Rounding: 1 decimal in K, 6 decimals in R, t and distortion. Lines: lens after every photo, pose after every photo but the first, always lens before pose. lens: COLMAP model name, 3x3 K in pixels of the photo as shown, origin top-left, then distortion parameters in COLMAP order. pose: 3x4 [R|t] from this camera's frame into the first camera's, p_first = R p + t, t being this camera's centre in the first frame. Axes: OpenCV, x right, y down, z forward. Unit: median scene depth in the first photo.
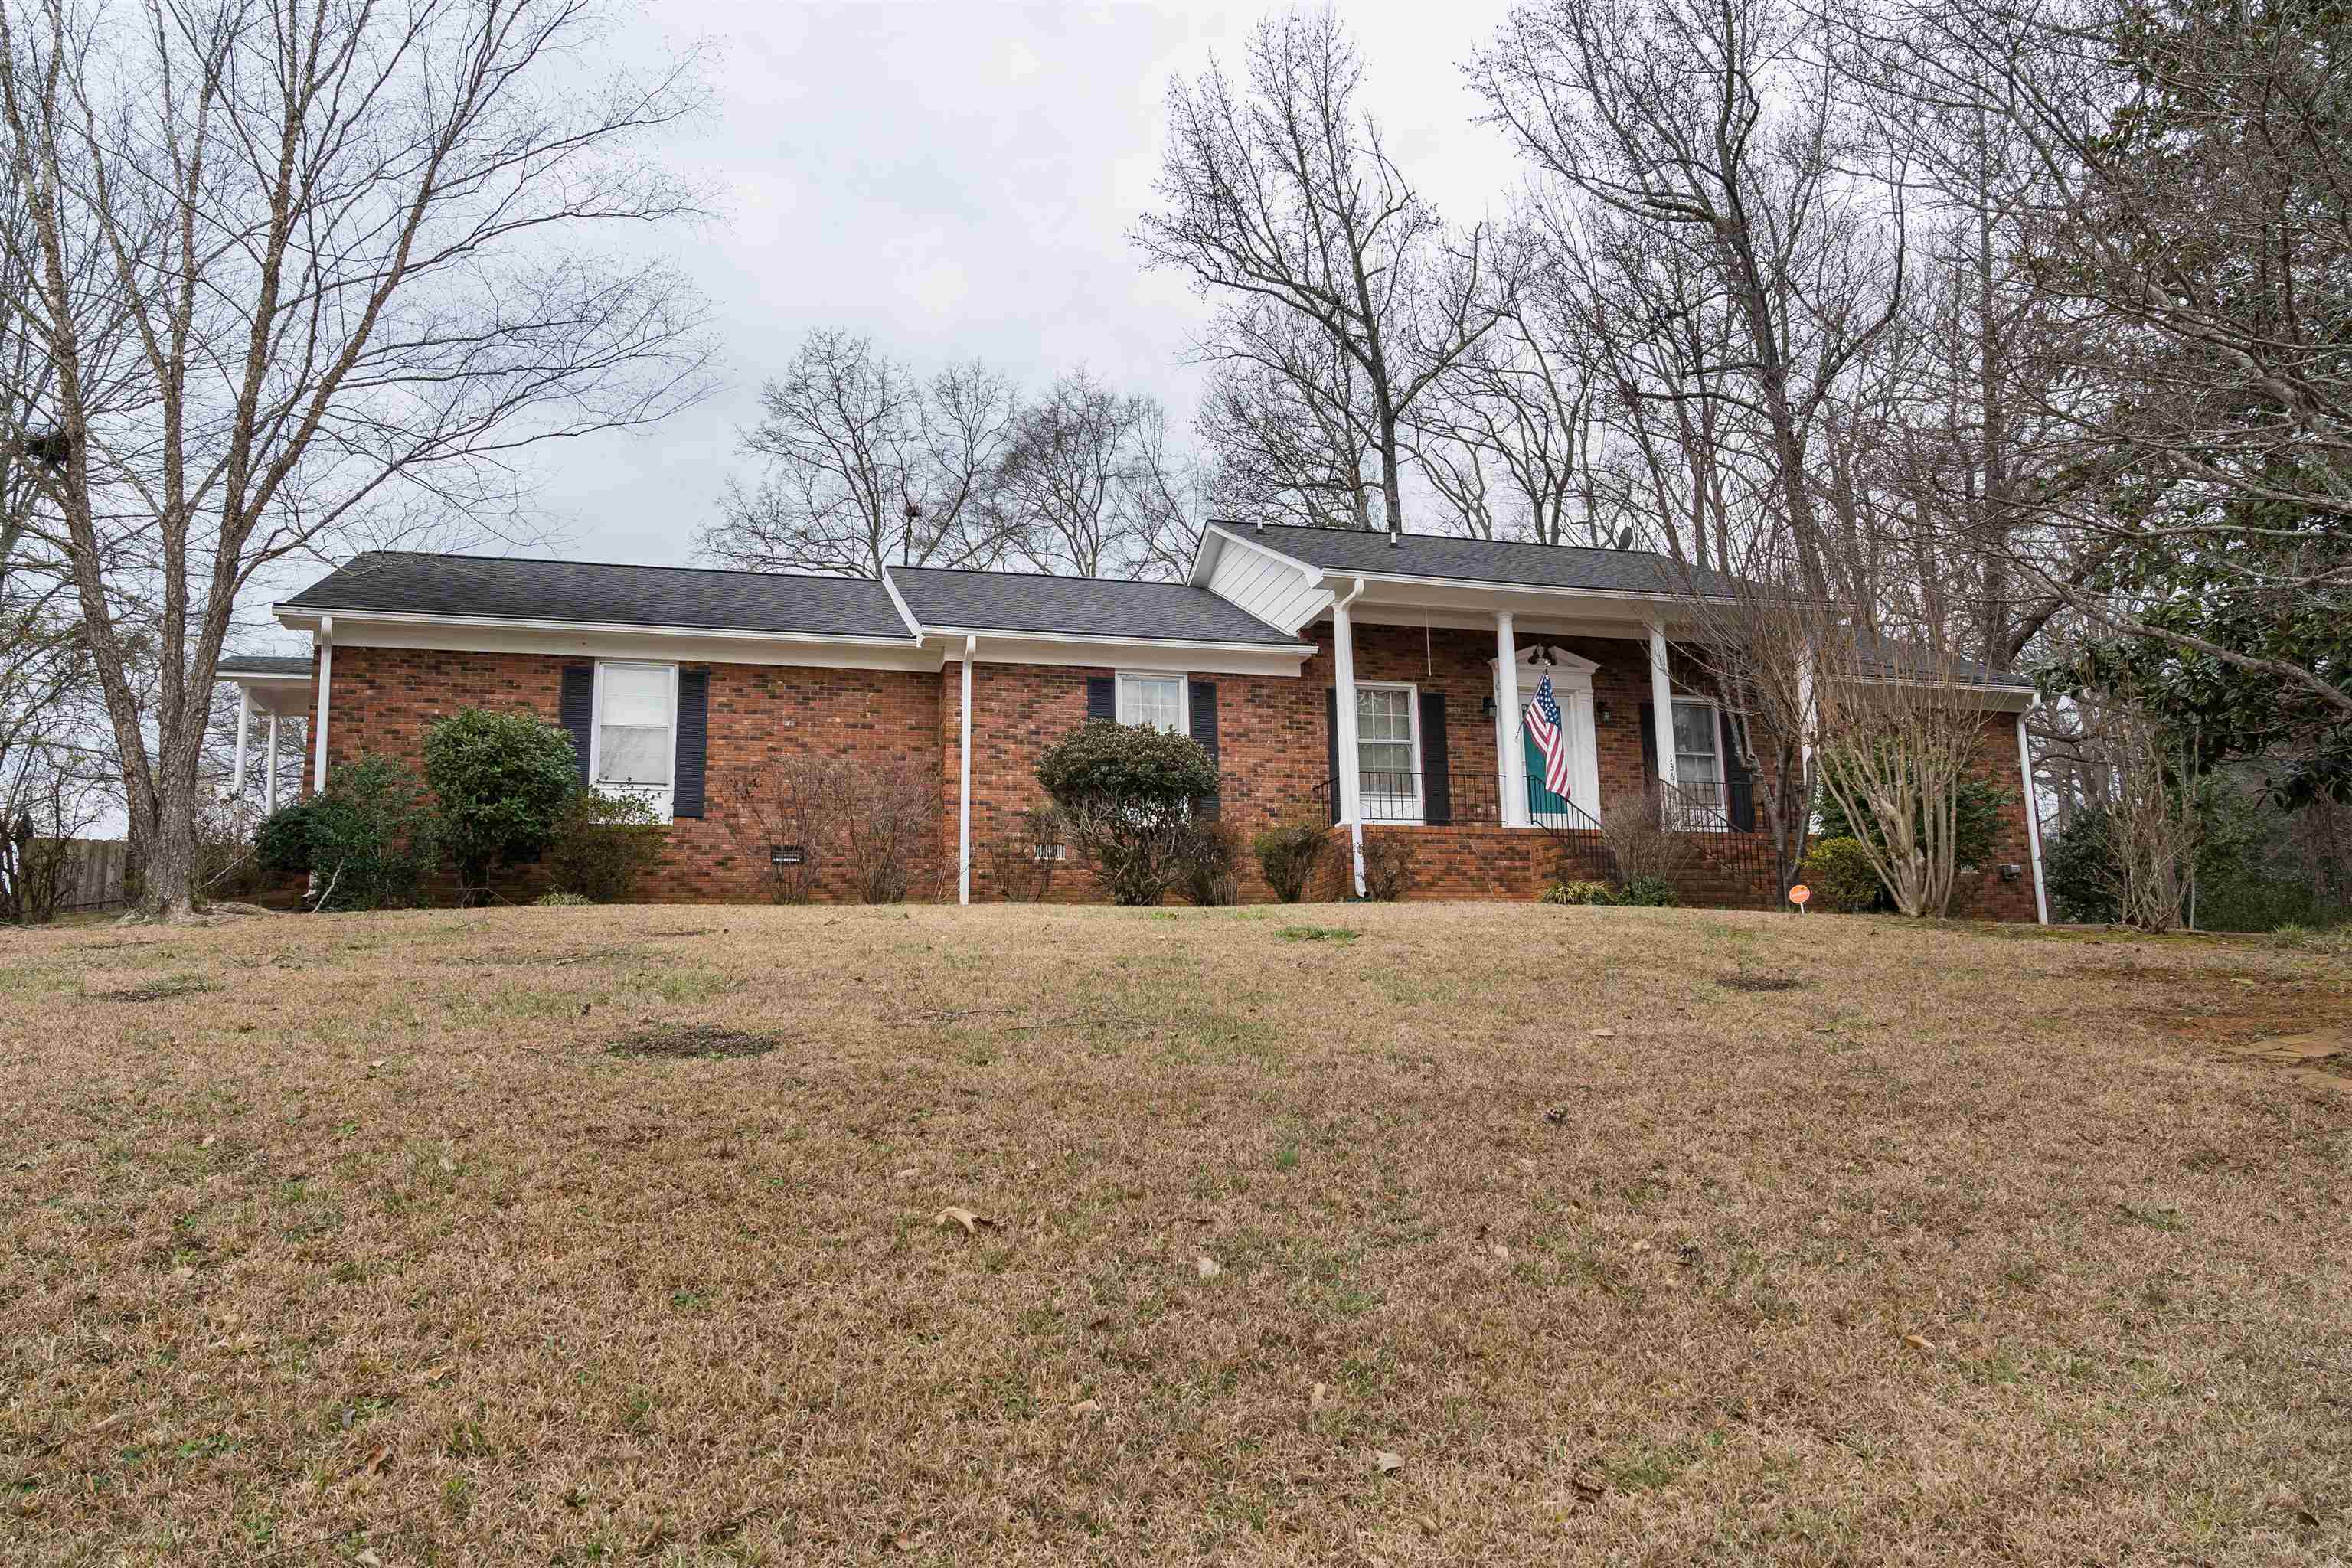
lens RADIAL K [[1707.9, 0, 1176.0], [0, 1707.9, 784.0], [0, 0, 1]] dist [-0.040821, 0.001265]
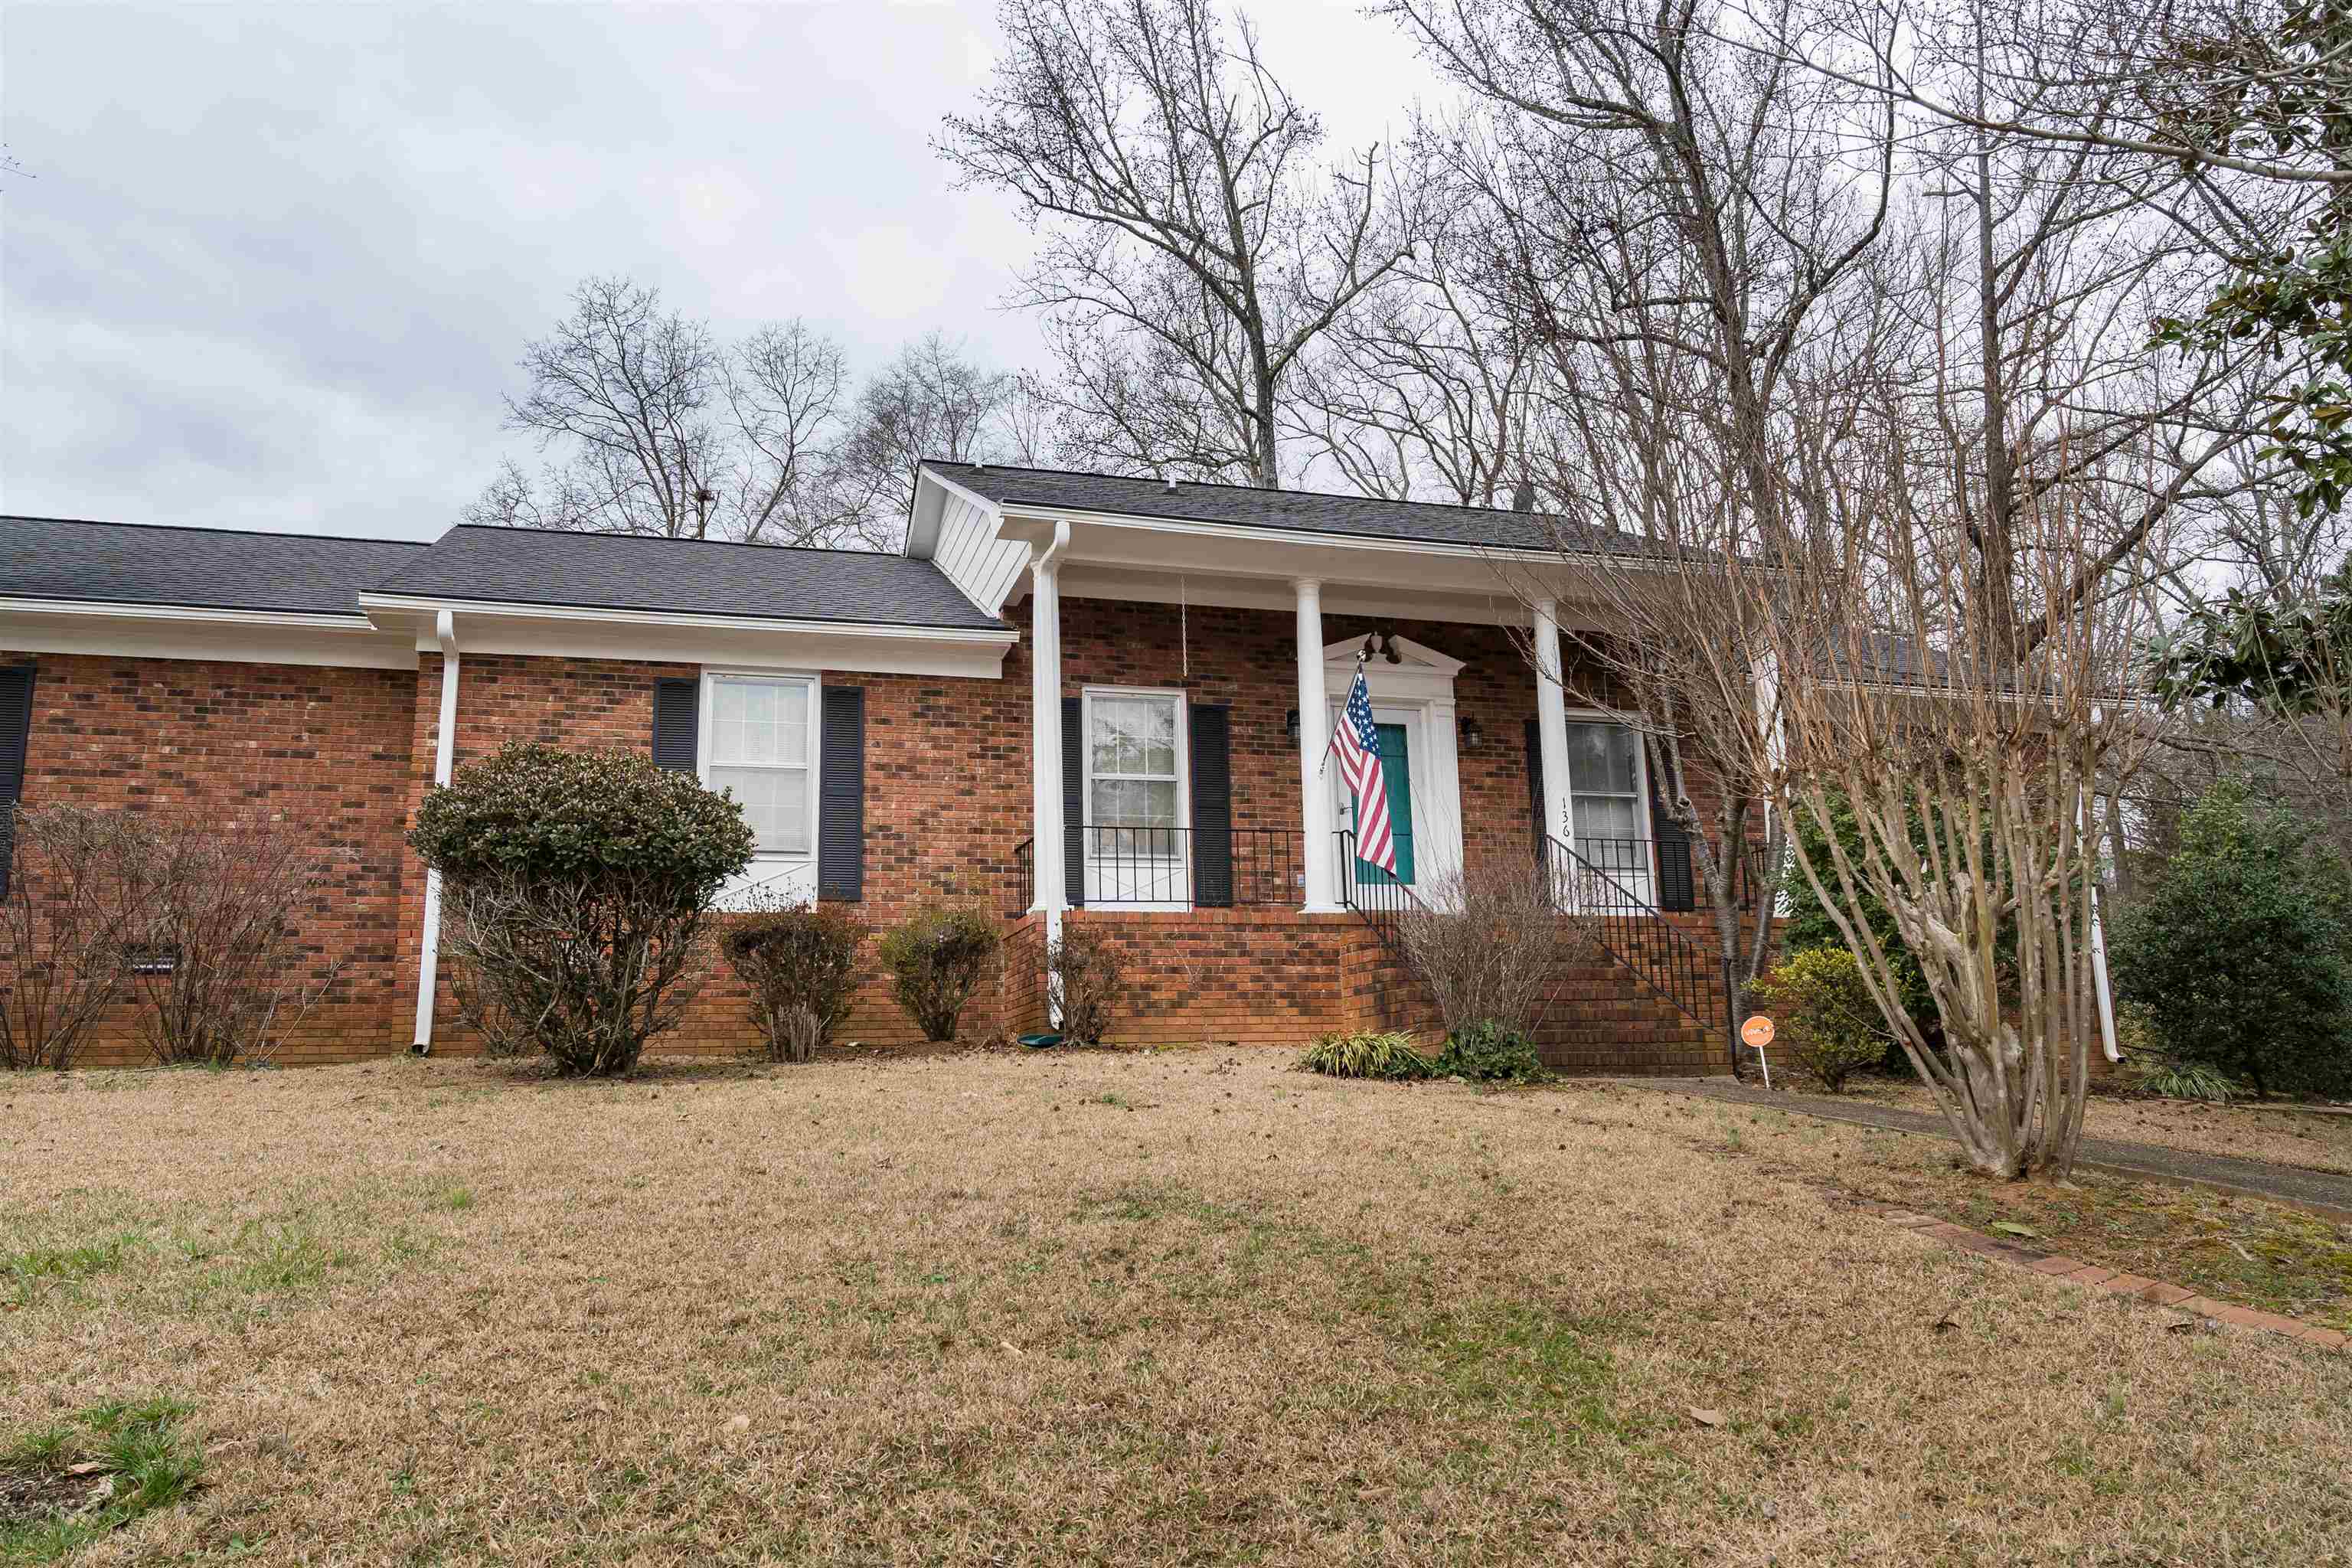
lens RADIAL K [[1707.9, 0, 1176.0], [0, 1707.9, 784.0], [0, 0, 1]] dist [-0.040821, 0.001265]
pose [[0.999851, 0.000552, 0.017249, 0.125712], [-0.000301, 0.999893, -0.014595, -0.012521], [-0.017255, 0.014587, 0.999745, 0.334690]]
